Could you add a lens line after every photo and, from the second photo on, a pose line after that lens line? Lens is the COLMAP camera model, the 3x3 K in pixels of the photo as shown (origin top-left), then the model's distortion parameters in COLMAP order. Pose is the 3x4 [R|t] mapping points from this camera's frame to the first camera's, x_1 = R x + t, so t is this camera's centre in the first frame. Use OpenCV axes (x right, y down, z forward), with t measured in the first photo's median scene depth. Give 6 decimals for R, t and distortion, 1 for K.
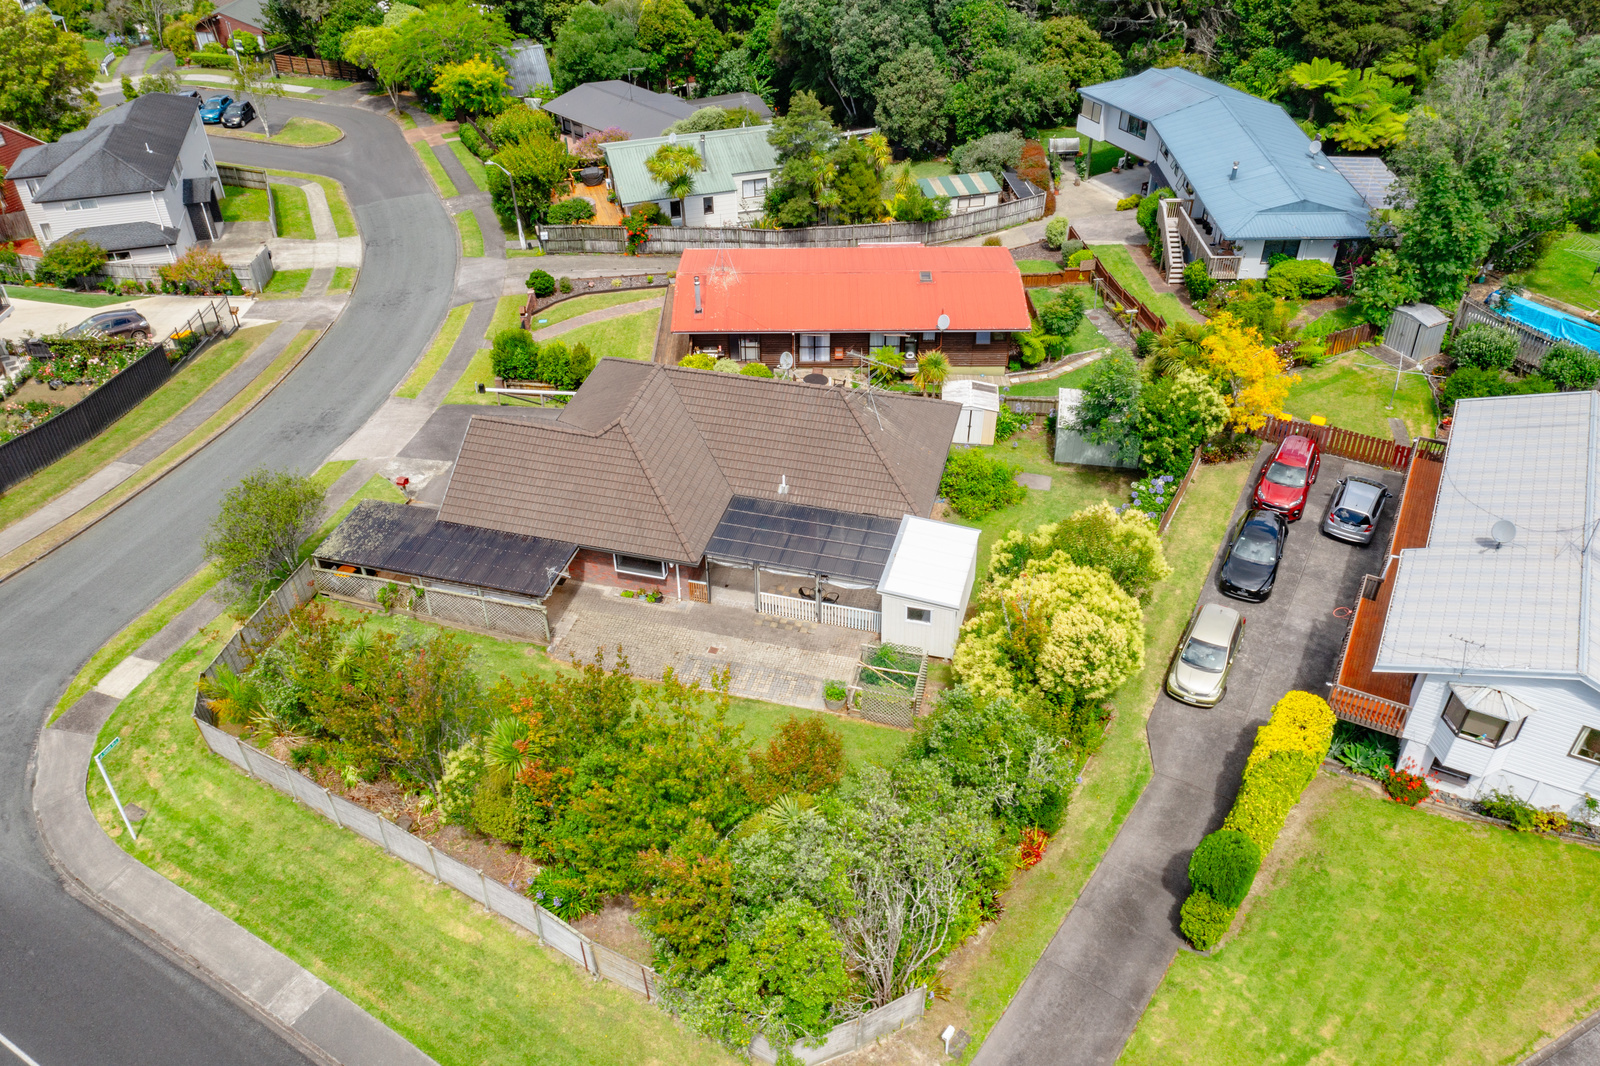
lens RADIAL K [[1253.2, 0, 800.0], [0, 1253.2, 533.0], [0, 0, 1]] dist [-0.025236, 0.001005]
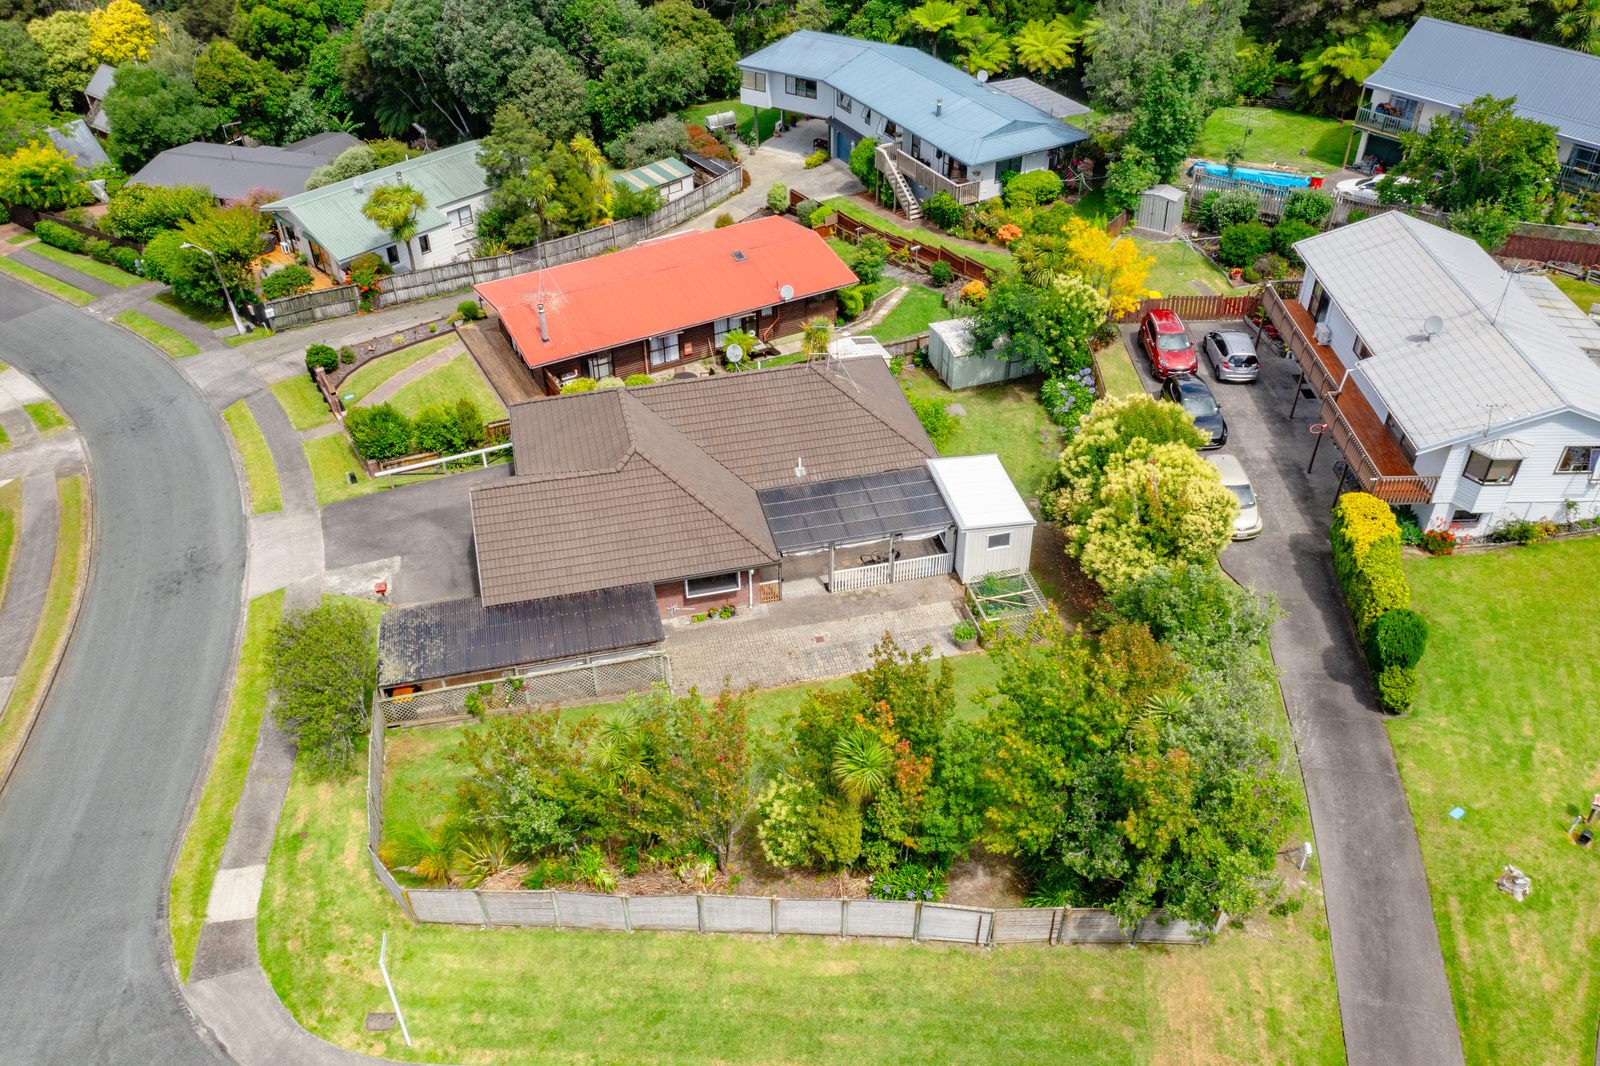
lens RADIAL K [[1253.2, 0, 800.0], [0, 1253.2, 533.0], [0, 0, 1]] dist [-0.025236, 0.001005]
pose [[0.880793, -0.291751, 0.372940, -0.244349], [0.292136, 0.954683, 0.056895, -0.027514], [-0.372639, 0.058837, 0.926109, 0.043729]]
